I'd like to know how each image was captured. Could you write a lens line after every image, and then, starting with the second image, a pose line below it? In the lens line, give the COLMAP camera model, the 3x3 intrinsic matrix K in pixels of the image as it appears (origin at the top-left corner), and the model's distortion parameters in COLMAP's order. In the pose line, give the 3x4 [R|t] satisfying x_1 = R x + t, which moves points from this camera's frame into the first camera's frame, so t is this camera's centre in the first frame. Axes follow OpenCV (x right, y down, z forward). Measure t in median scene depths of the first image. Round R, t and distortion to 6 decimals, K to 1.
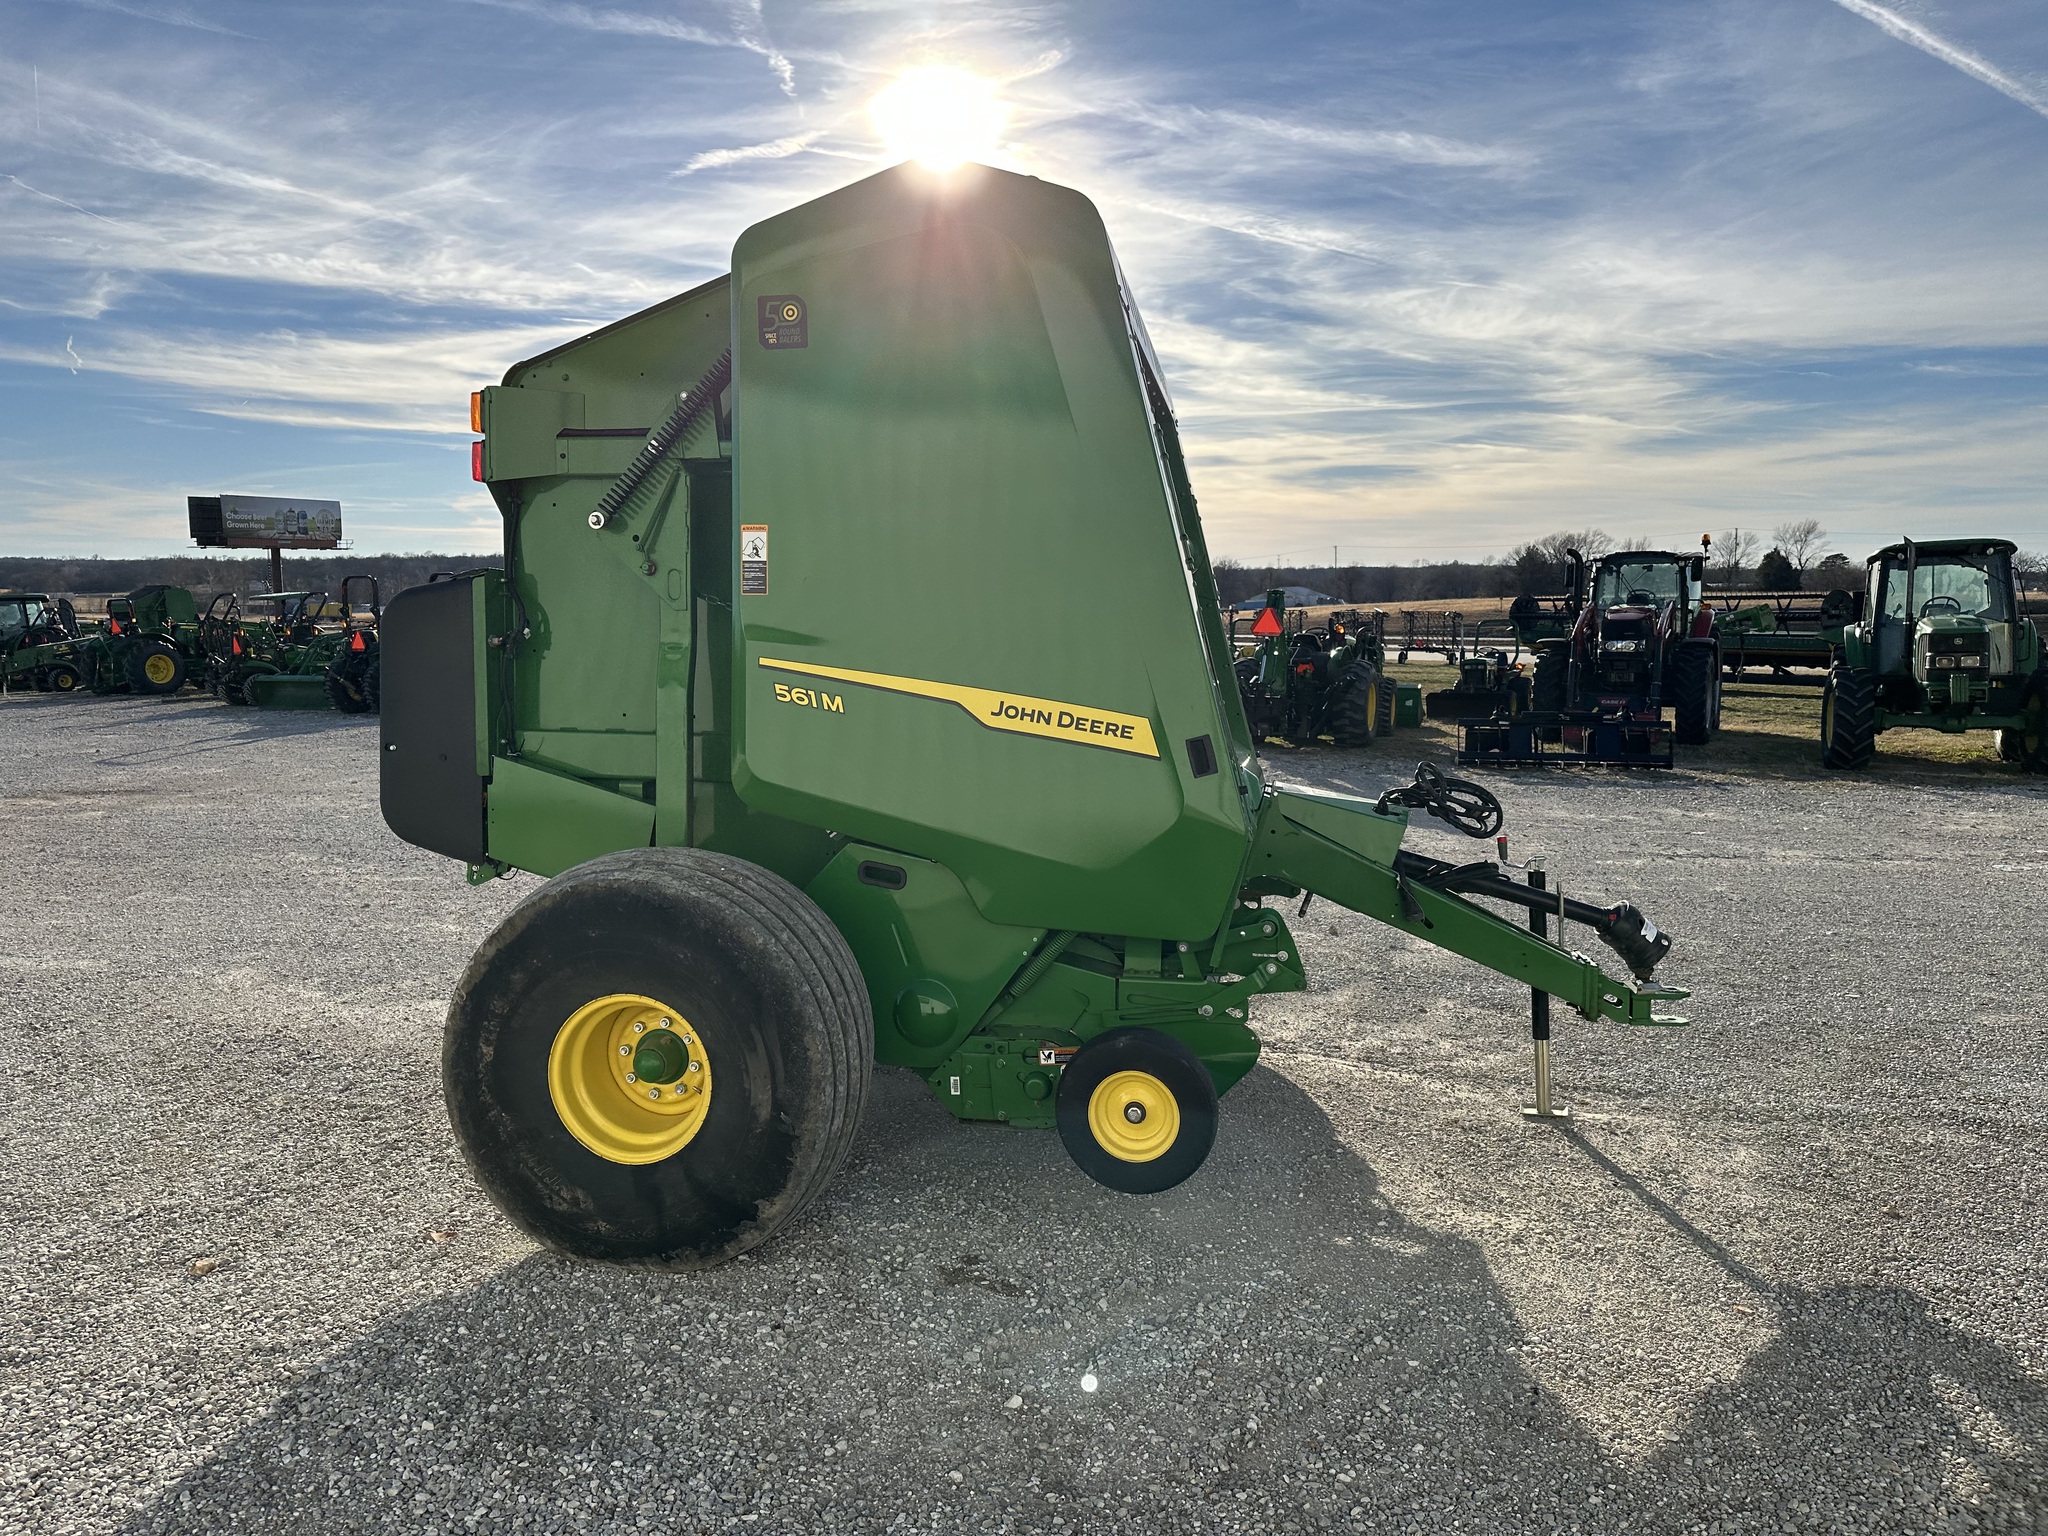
lens RADIAL K [[1436.0, 0, 1016.9], [0, 1436.0, 768.5], [0, 0, 1]] dist [0.042774, -0.052401]
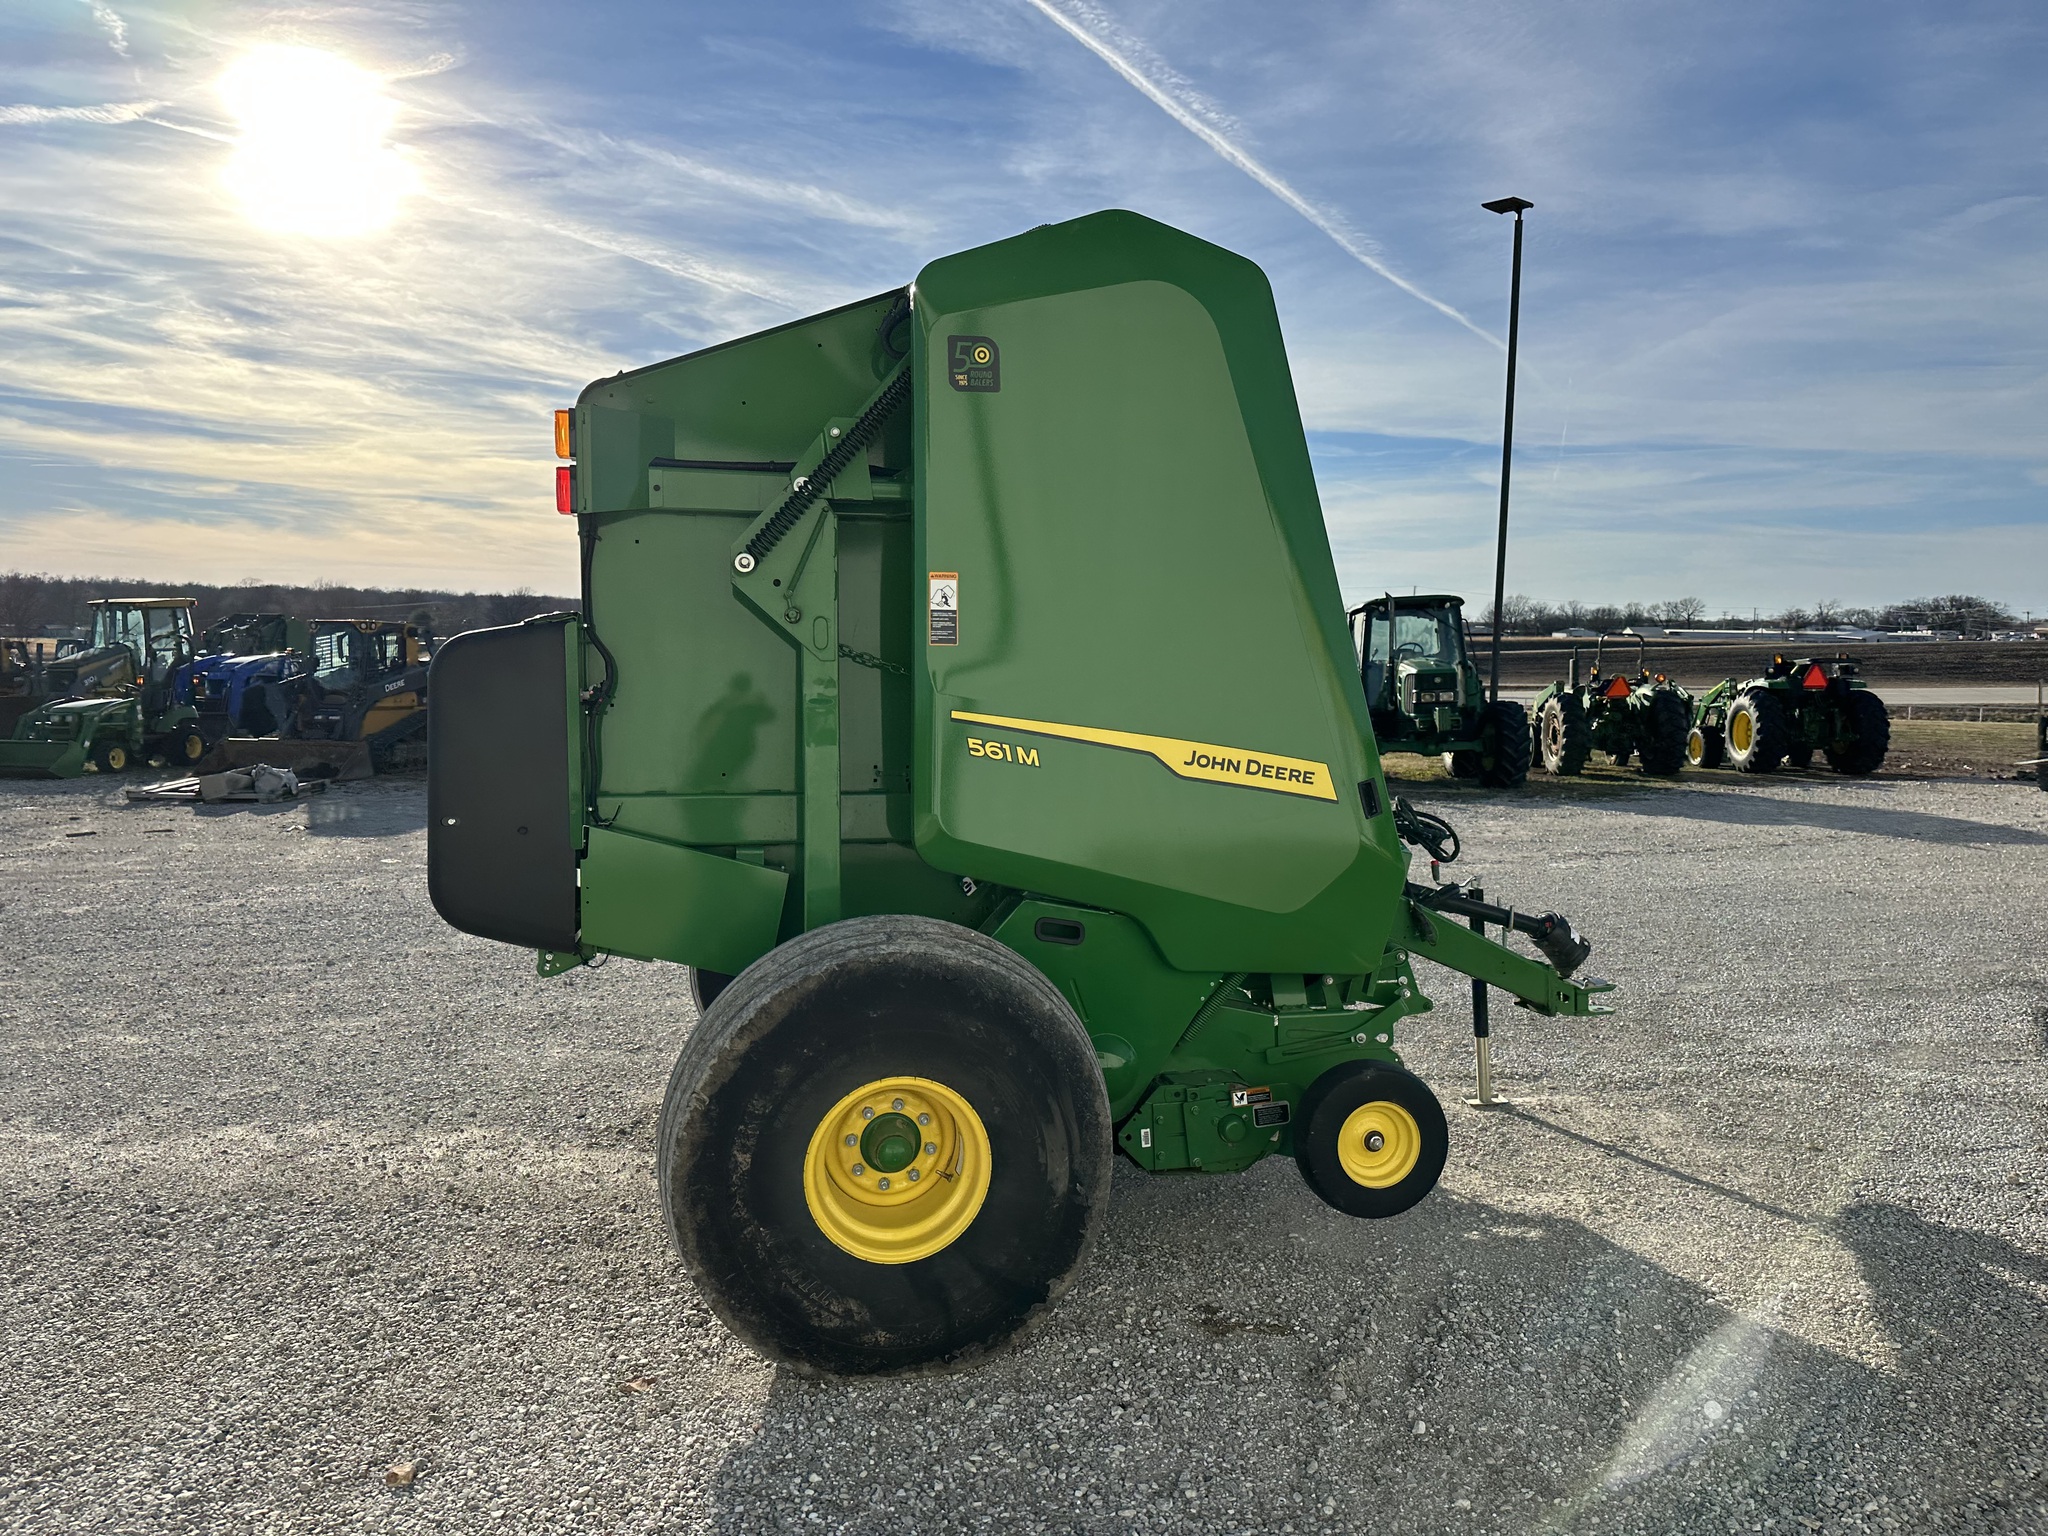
lens RADIAL K [[1436.0, 0, 1015.9], [0, 1436.0, 772.6], [0, 0, 1]] dist [0.042774, -0.052401]
pose [[0.925766, -0.028326, 0.377034, -0.407171], [0.036734, 0.999211, -0.015127, -0.016704], [-0.376308, 0.027854, 0.926076, 0.084650]]
